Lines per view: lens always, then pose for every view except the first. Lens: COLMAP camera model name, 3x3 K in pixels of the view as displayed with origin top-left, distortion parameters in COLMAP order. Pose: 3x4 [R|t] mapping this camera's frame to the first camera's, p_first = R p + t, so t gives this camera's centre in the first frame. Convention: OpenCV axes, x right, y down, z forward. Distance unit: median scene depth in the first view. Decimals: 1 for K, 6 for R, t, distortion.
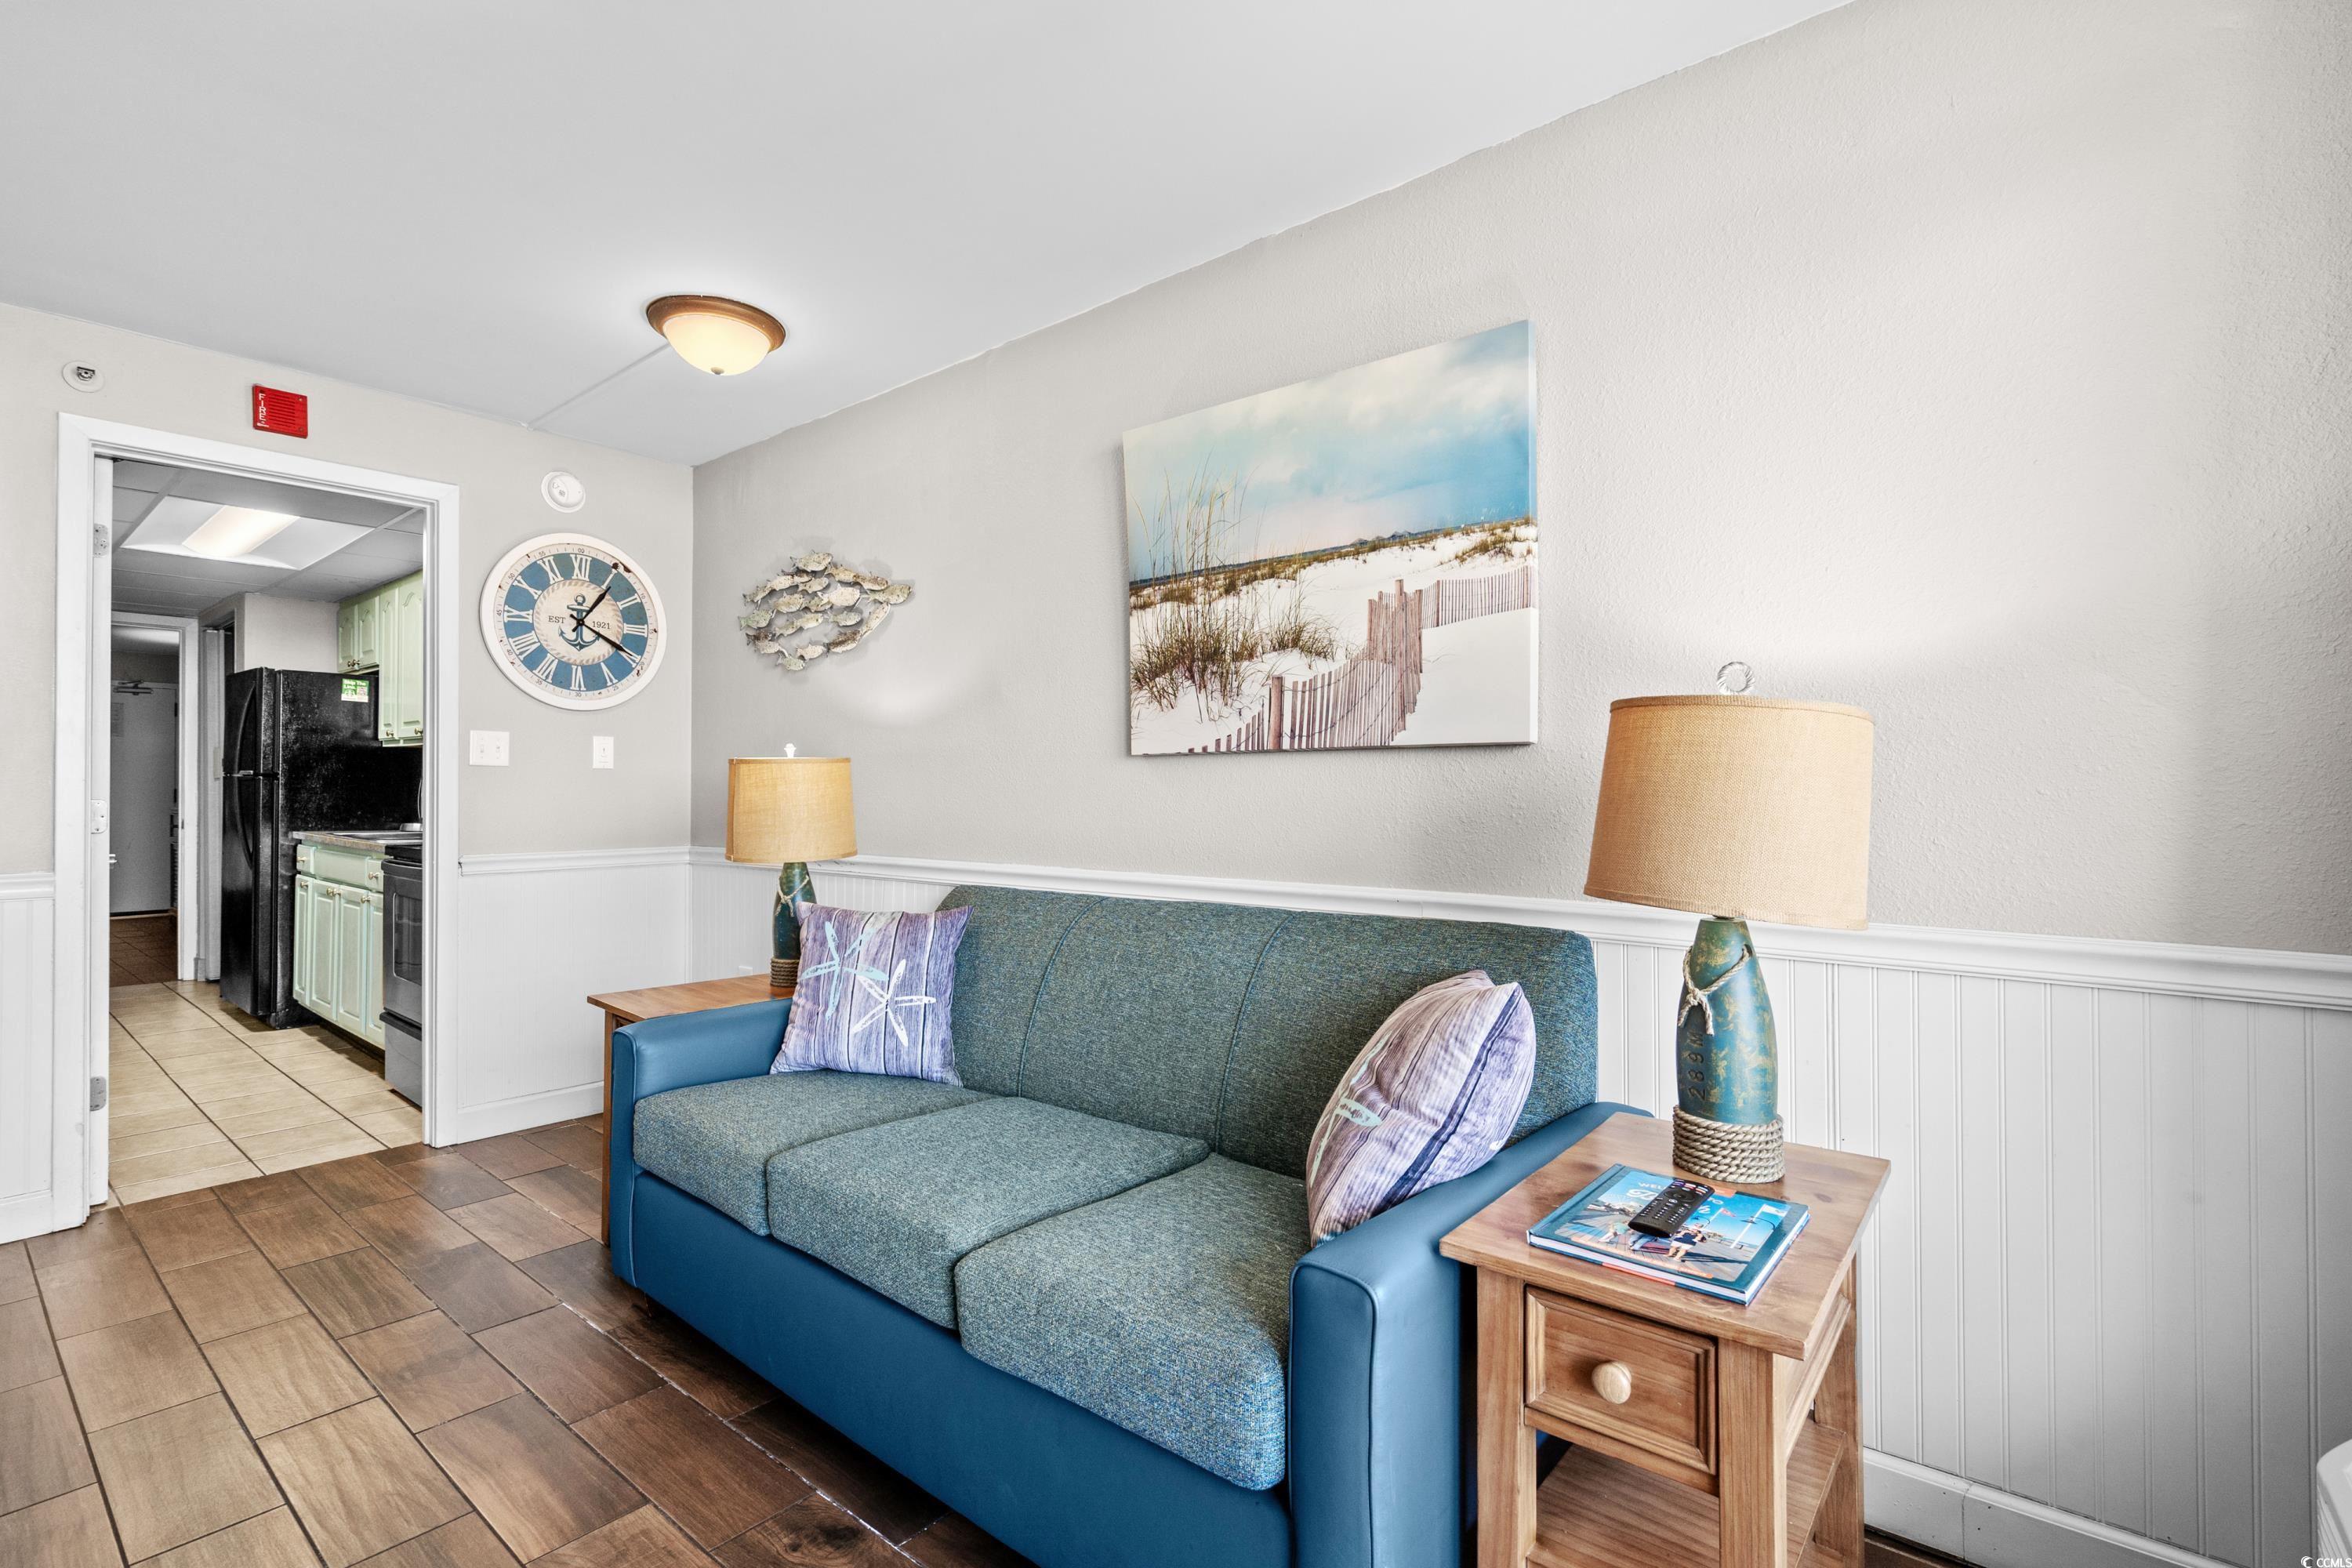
lens RADIAL K [[1077.4, 0, 1175.8], [0, 1077.4, 785.5], [0, 0, 1]] dist [-0.004136, 0.001547]
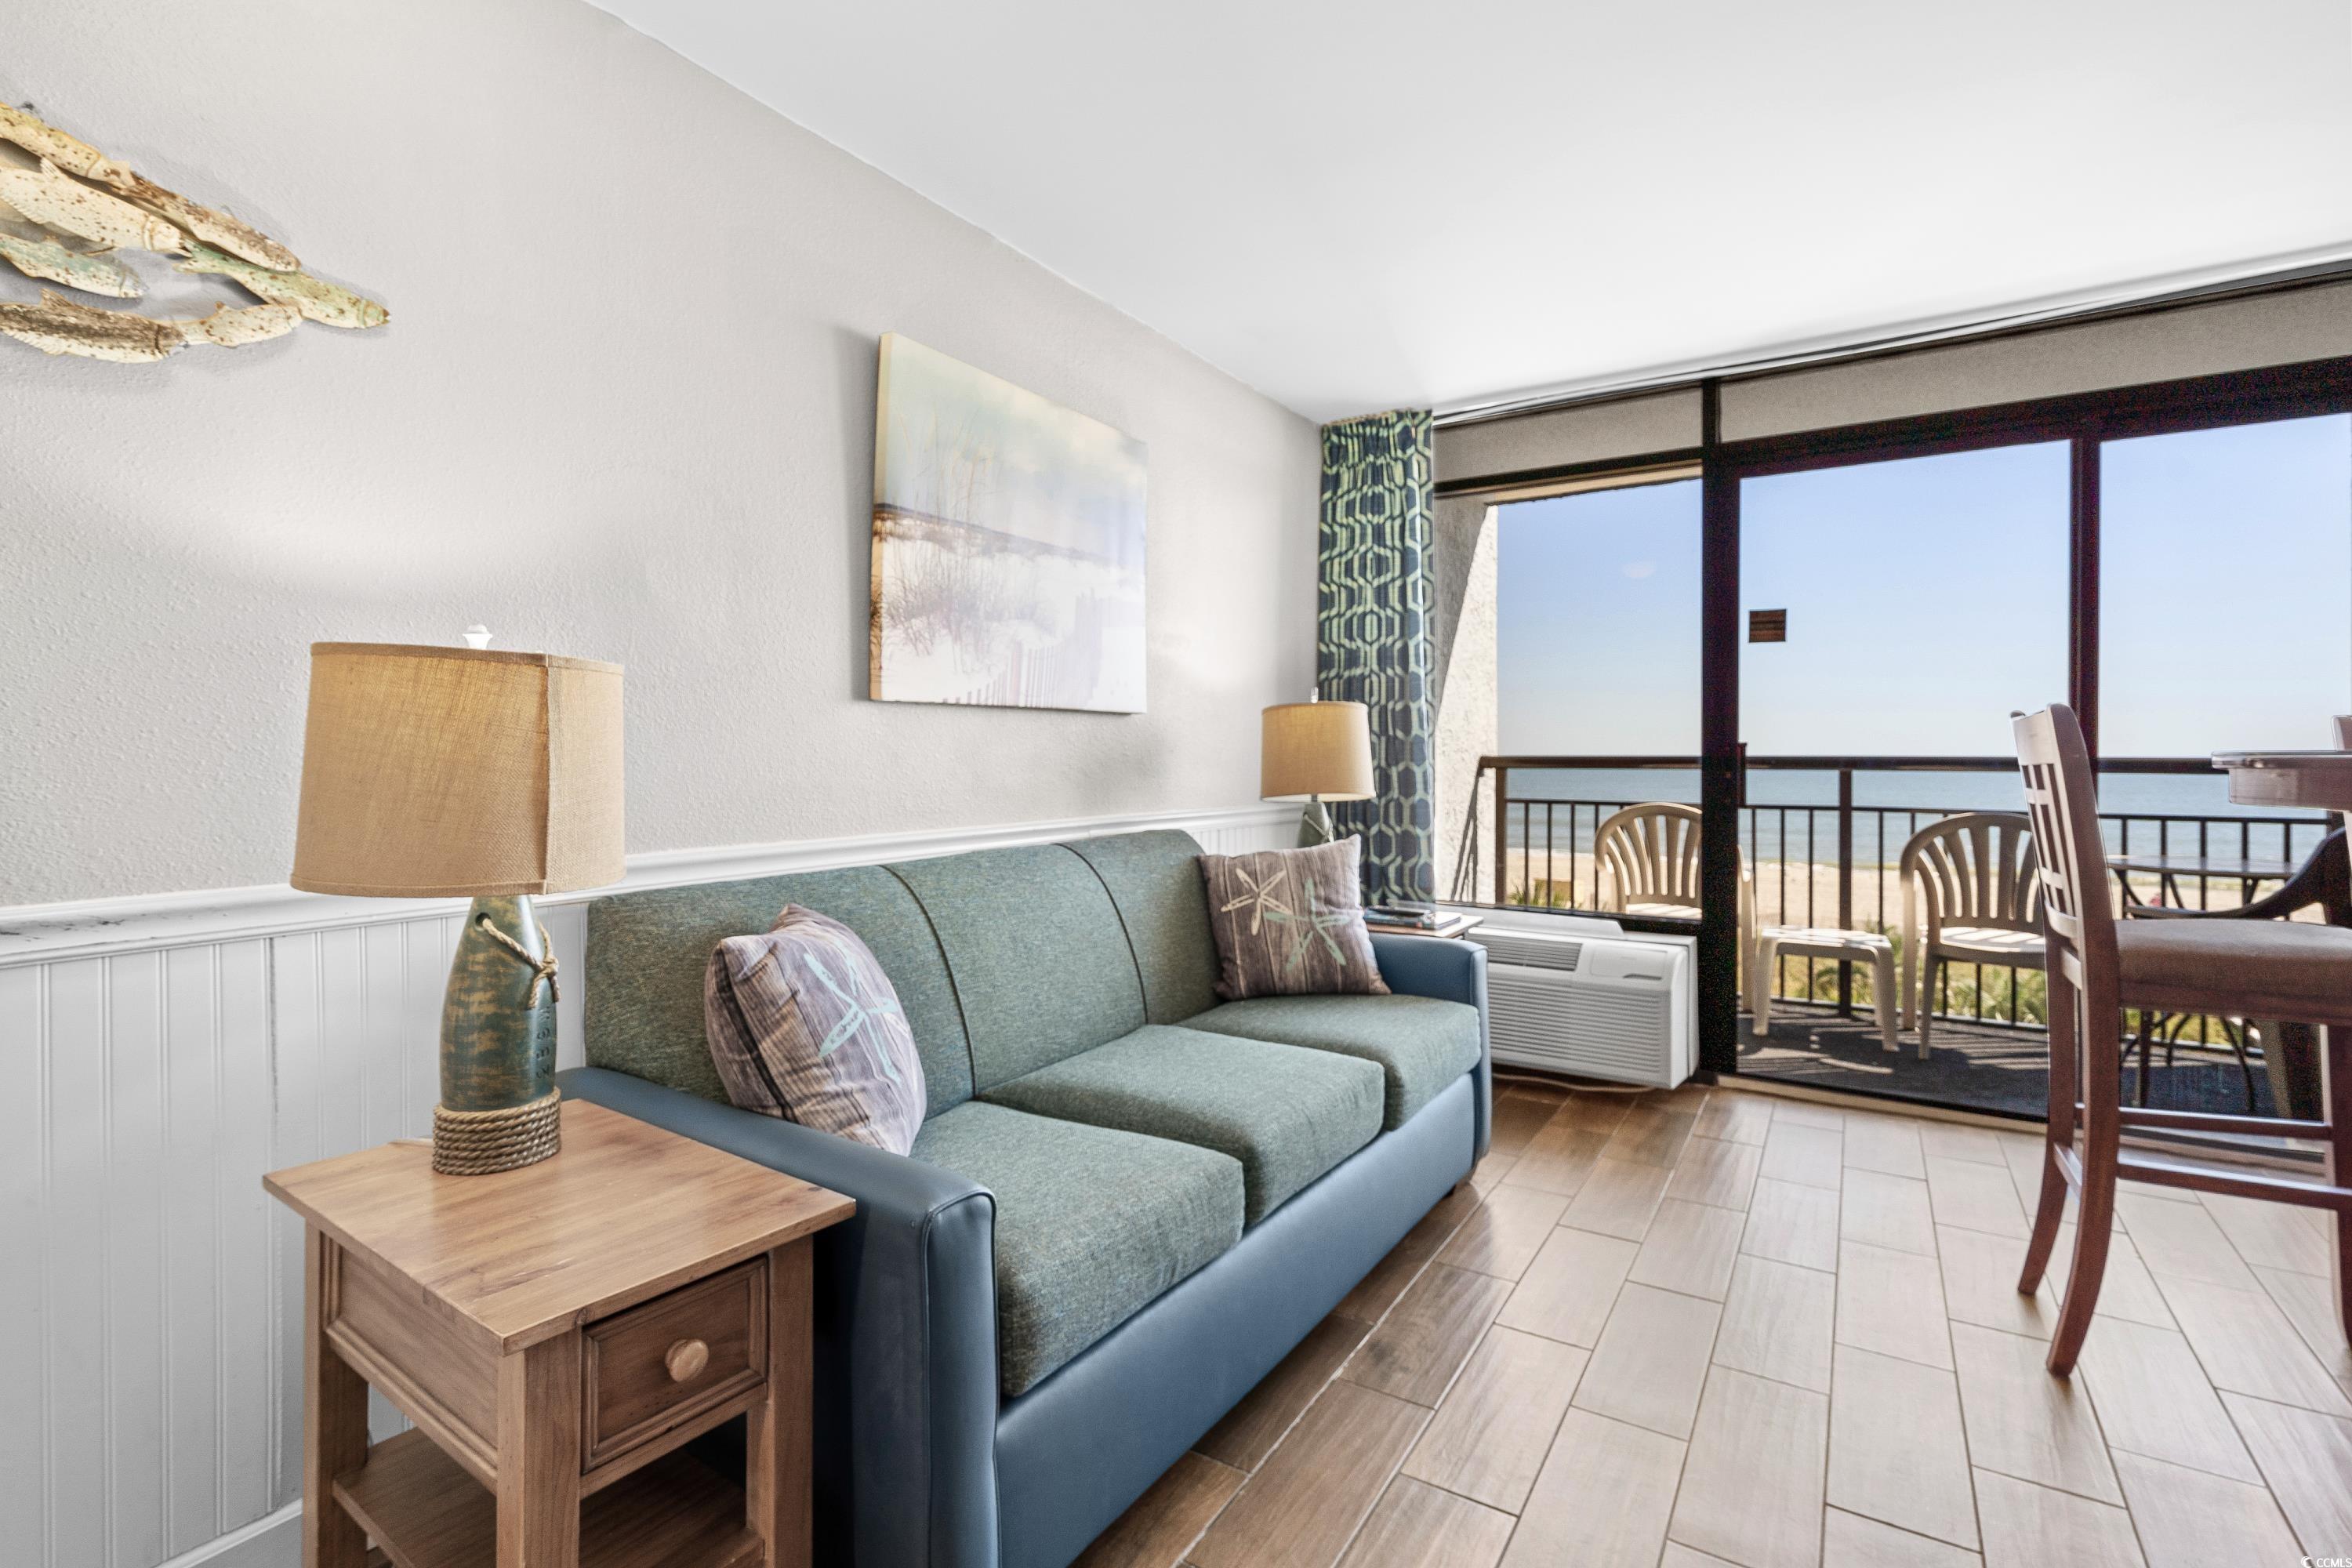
lens RADIAL K [[1081.0, 0, 1175.1], [0, 1081.0, 754.0], [0, 0, 1]] dist [-0.004709, 0.000376]
pose [[-0.121697, 0.001061, 0.992567, -0.975028], [-0.004331, 0.999989, -0.001600, 0.016360], [-0.992558, -0.004493, -0.121691, 0.901304]]
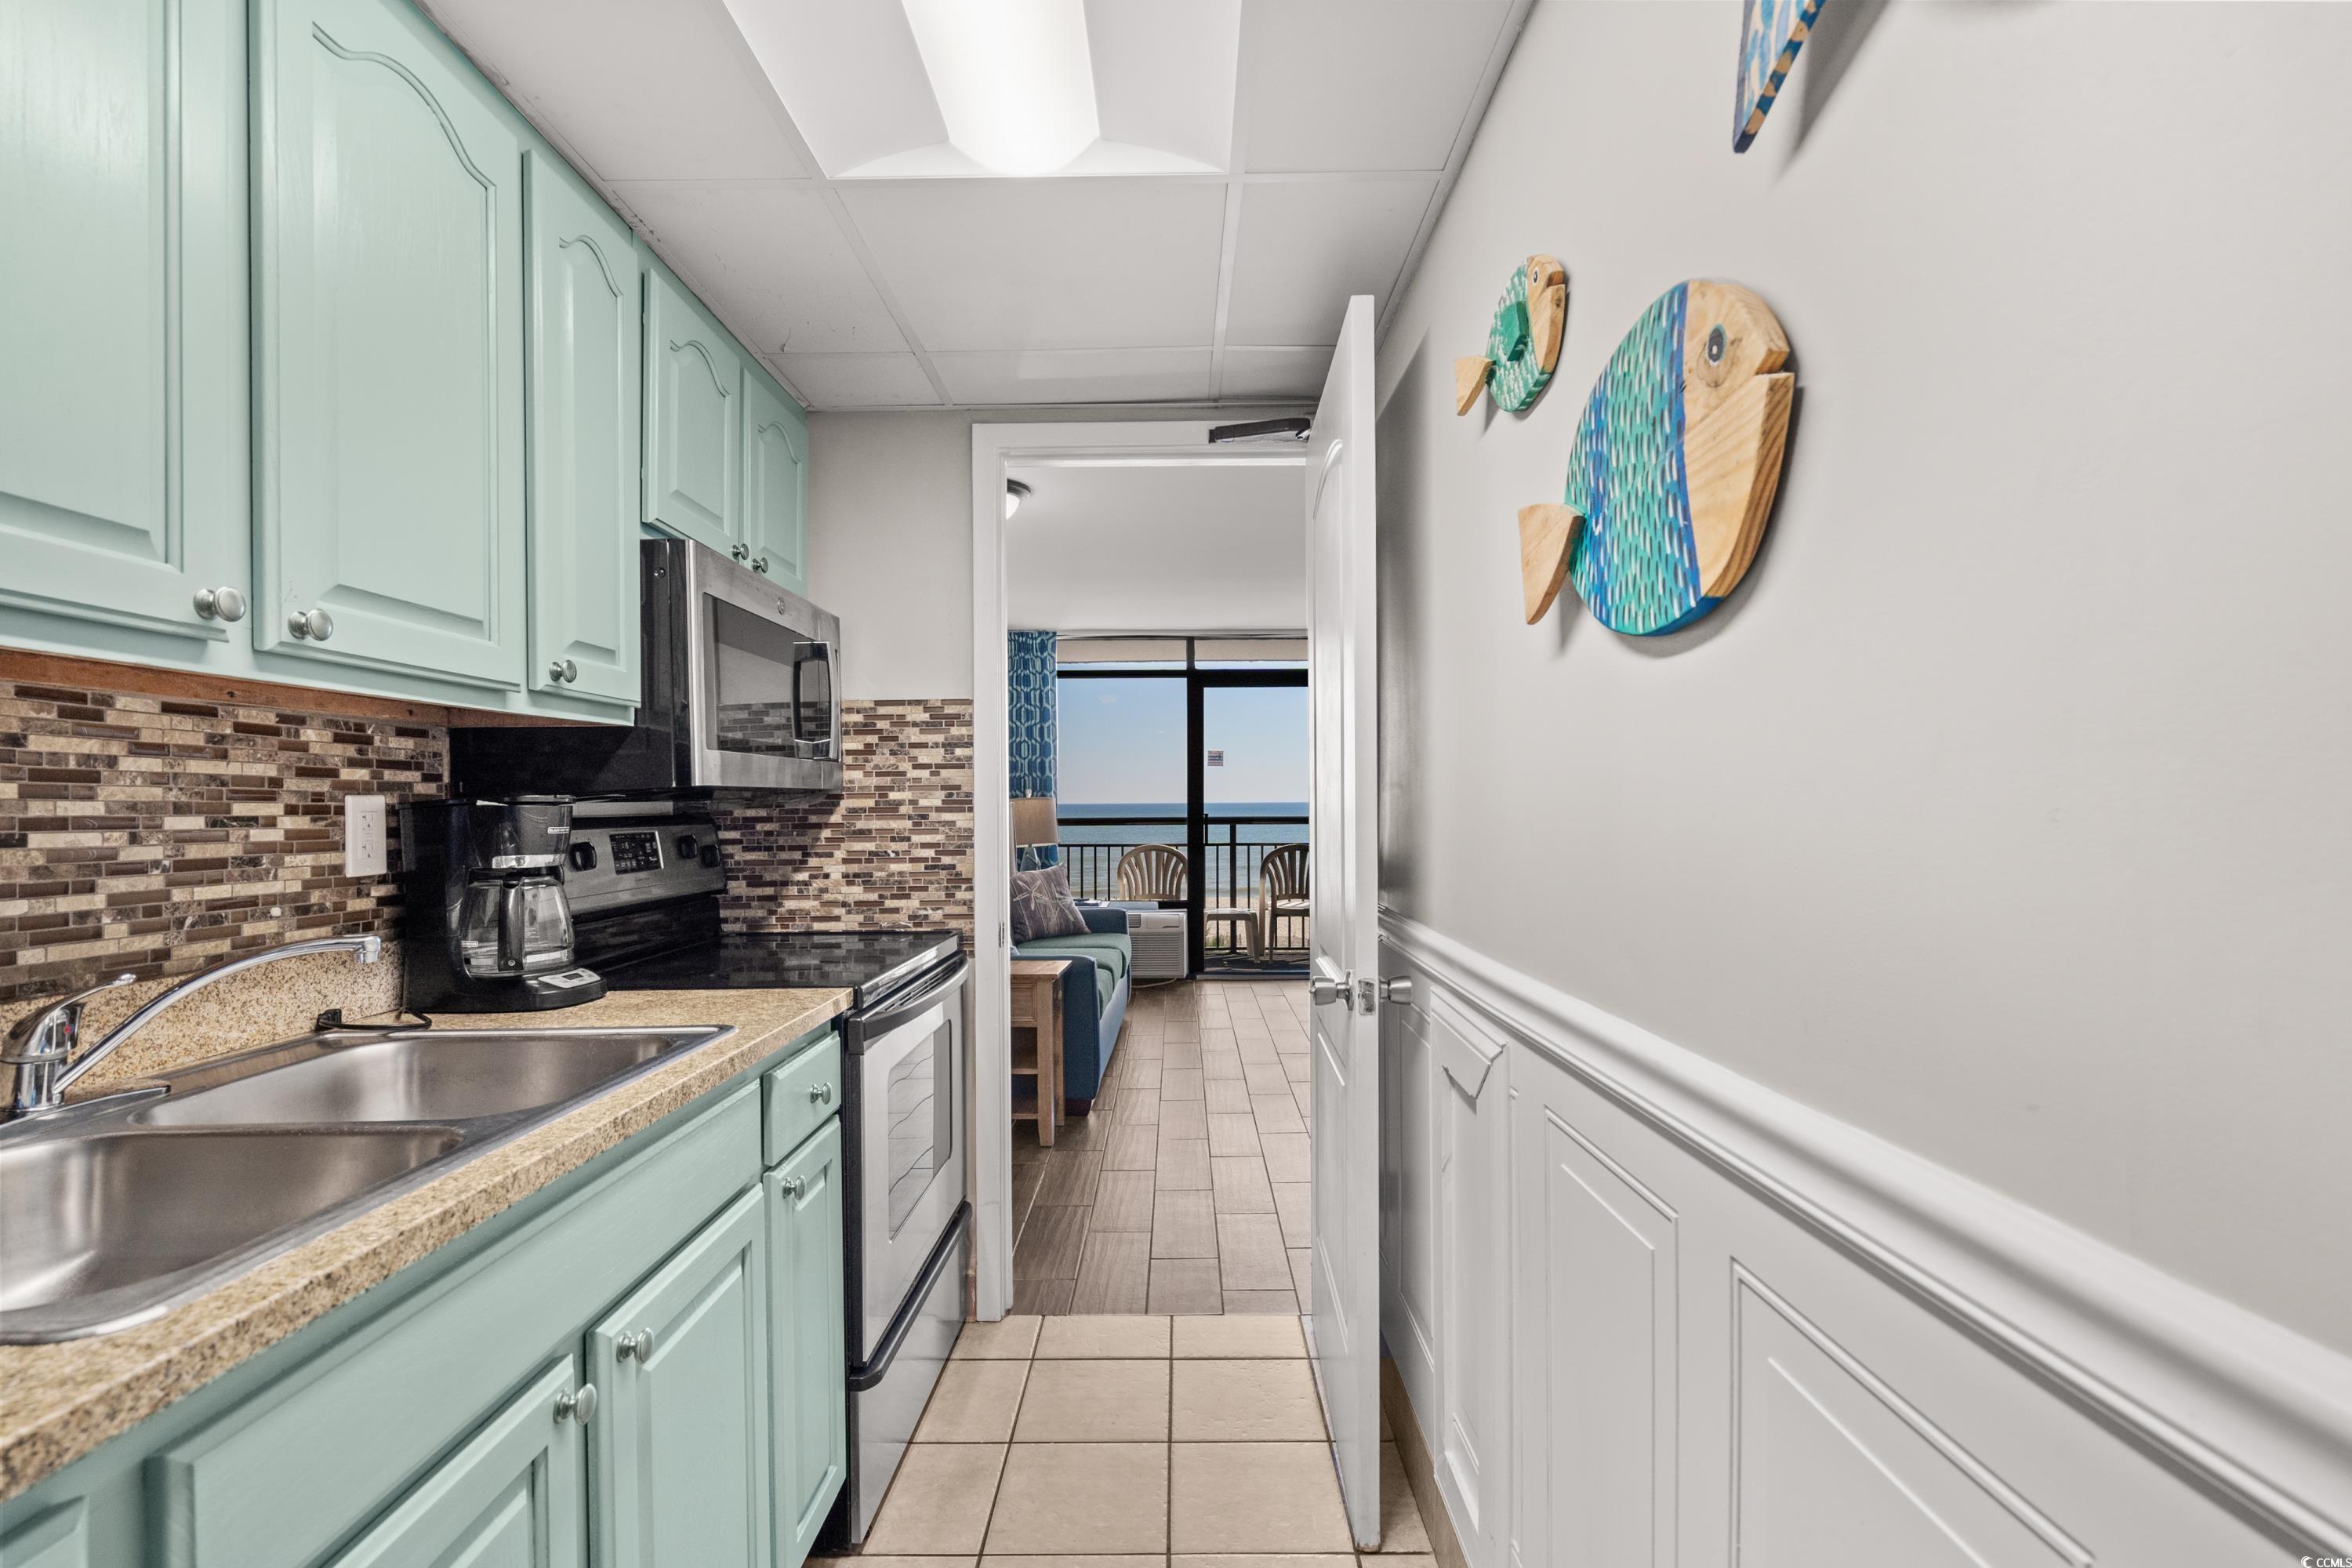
lens RADIAL K [[1067.8, 0, 1174.3], [0, 1067.8, 801.7], [0, 0, 1]] dist [-0.011308, 0.005670]
pose [[-0.634801, 0.001980, 0.772673, -1.867719], [0.000533, 0.999998, -0.002125, -0.031182], [-0.772675, -0.000937, -0.634801, 1.912815]]
